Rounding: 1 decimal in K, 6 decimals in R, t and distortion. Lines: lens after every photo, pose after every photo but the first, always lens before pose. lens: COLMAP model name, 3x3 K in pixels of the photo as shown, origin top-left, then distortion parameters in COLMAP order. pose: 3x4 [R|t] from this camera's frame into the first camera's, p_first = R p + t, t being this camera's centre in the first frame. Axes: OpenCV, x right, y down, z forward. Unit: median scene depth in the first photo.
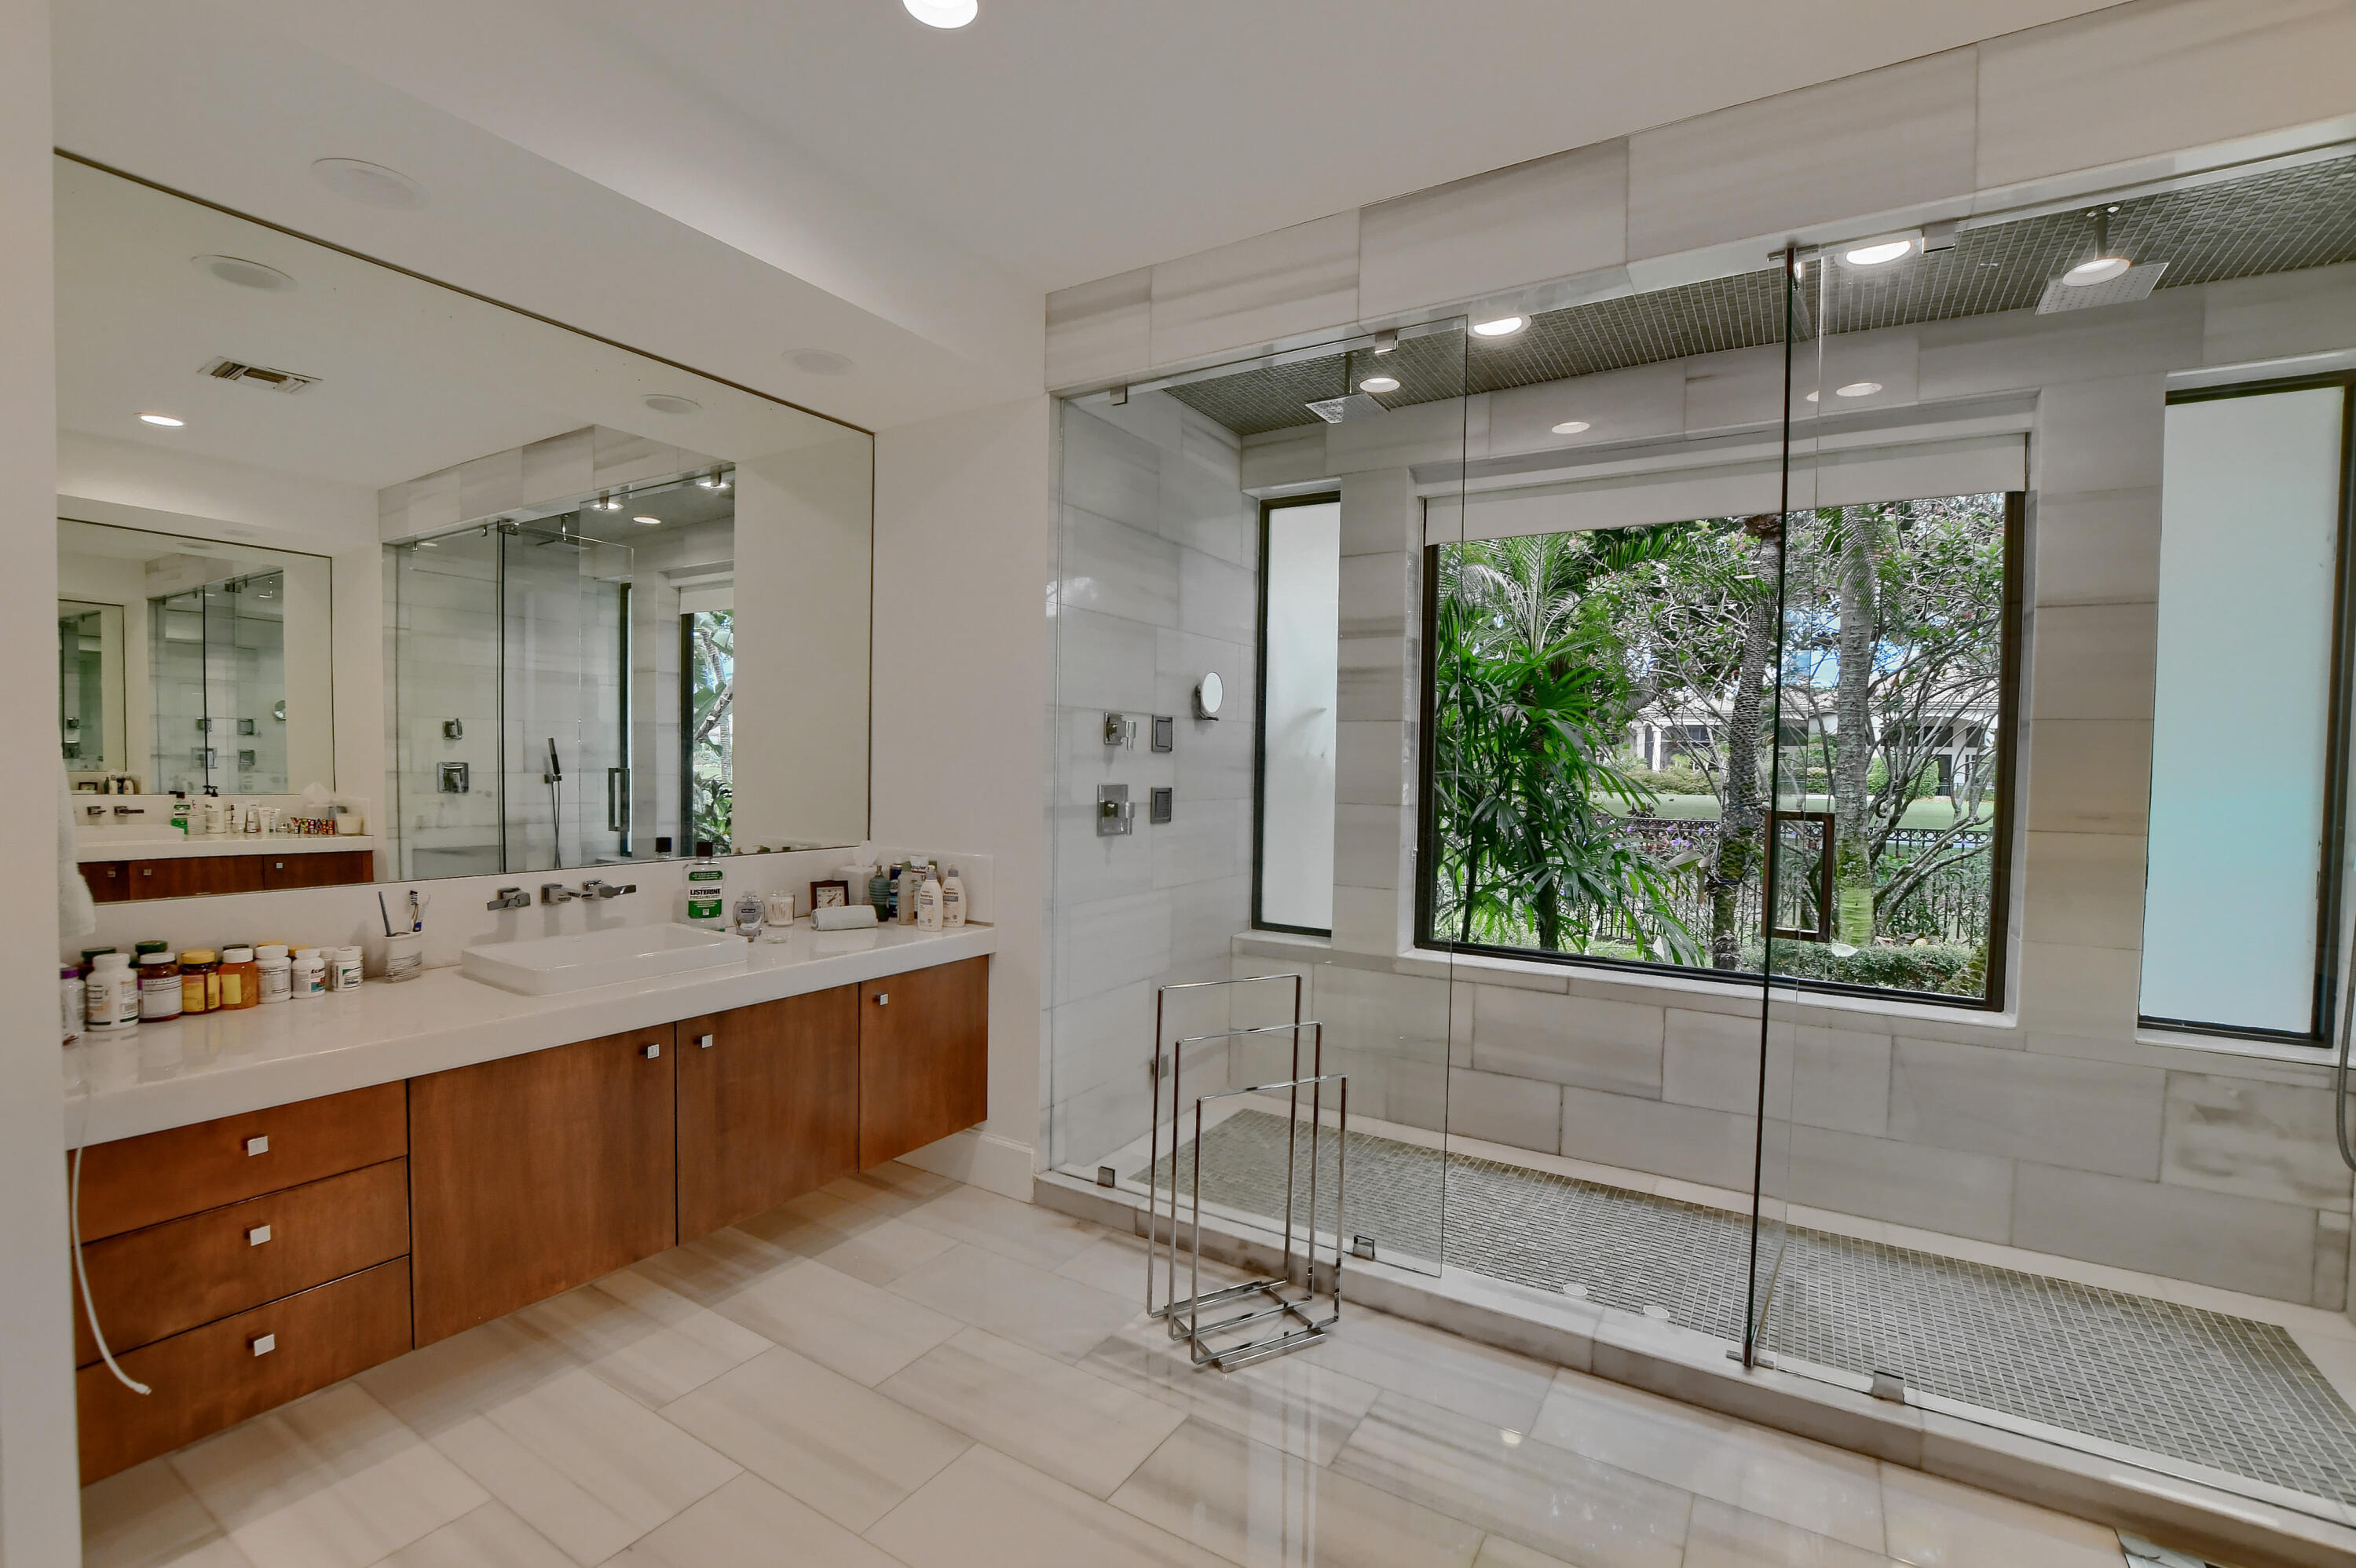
lens RADIAL K [[1042.1, 0, 1180.8], [0, 1042.1, 788.3], [0, 0, 1]] dist [-0.012620, -0.000177]
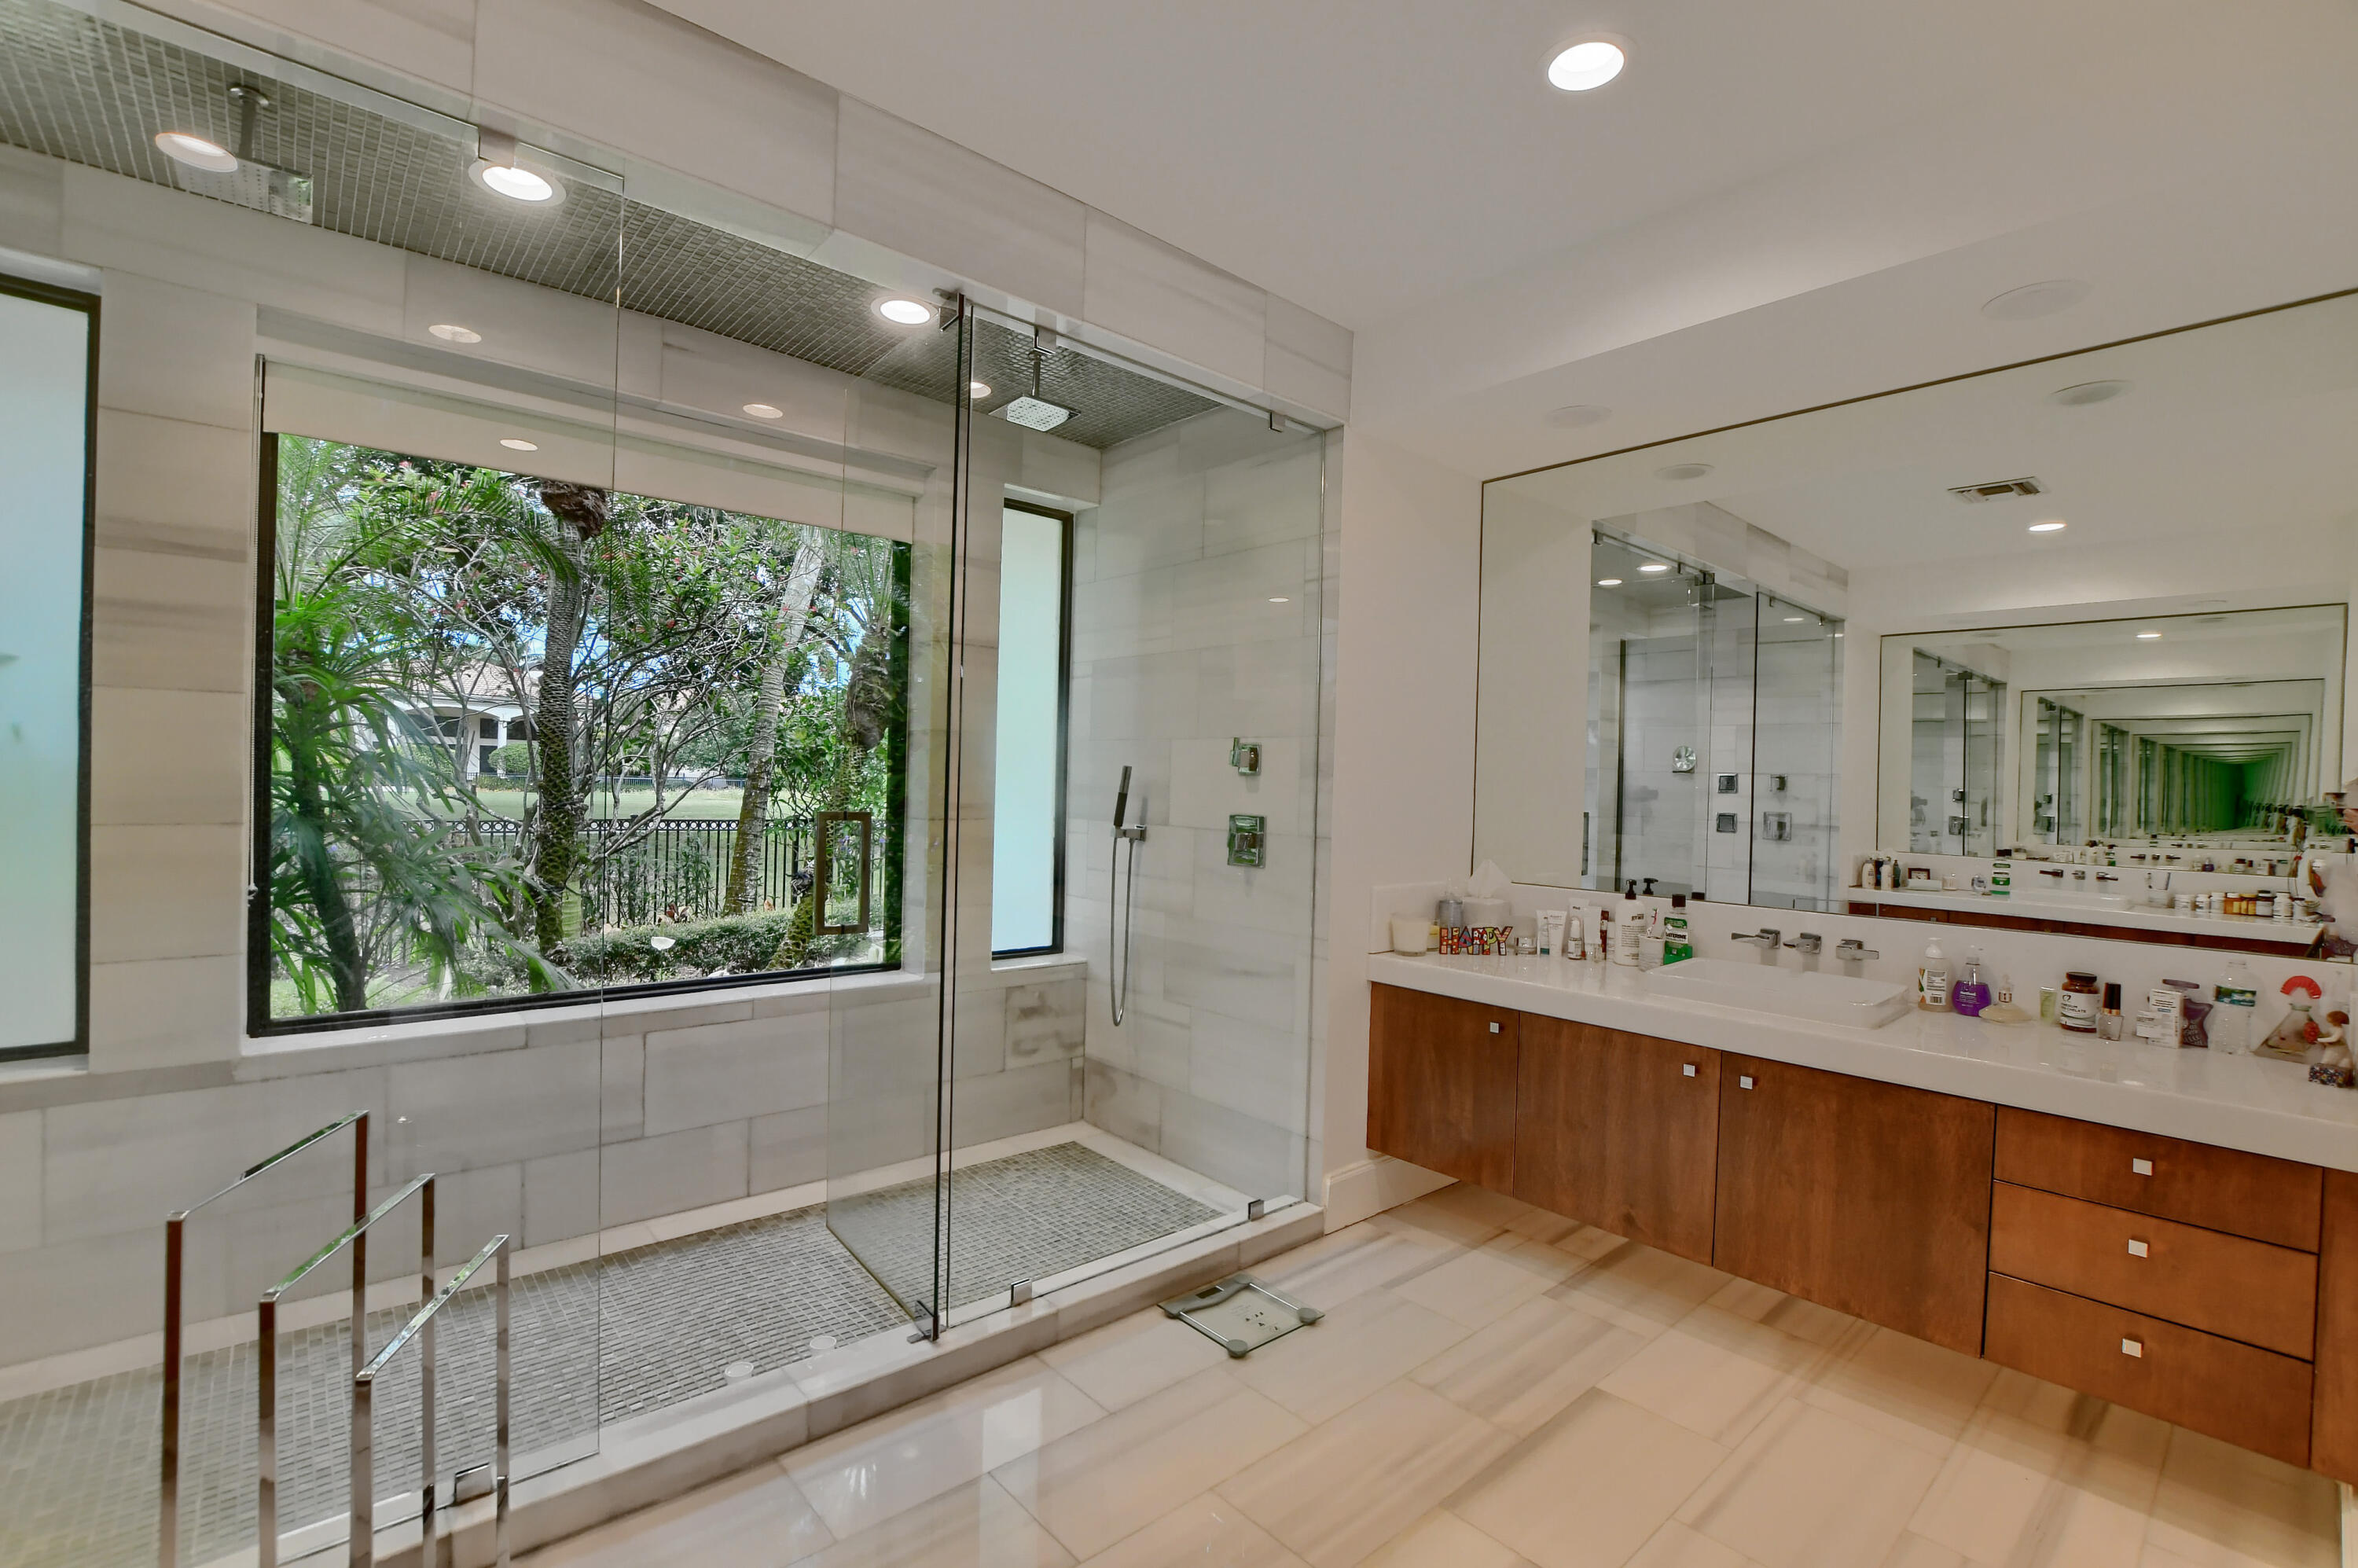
lens RADIAL K [[1043.1, 0, 1179.5], [0, 1043.1, 787.0], [0, 0, 1]] dist [-0.012620, -0.000177]
pose [[0.316595, -0.017348, 0.948402, -0.320688], [0.009226, 0.999842, 0.015209, -0.016143], [-0.948516, 0.003935, 0.316705, 0.370258]]
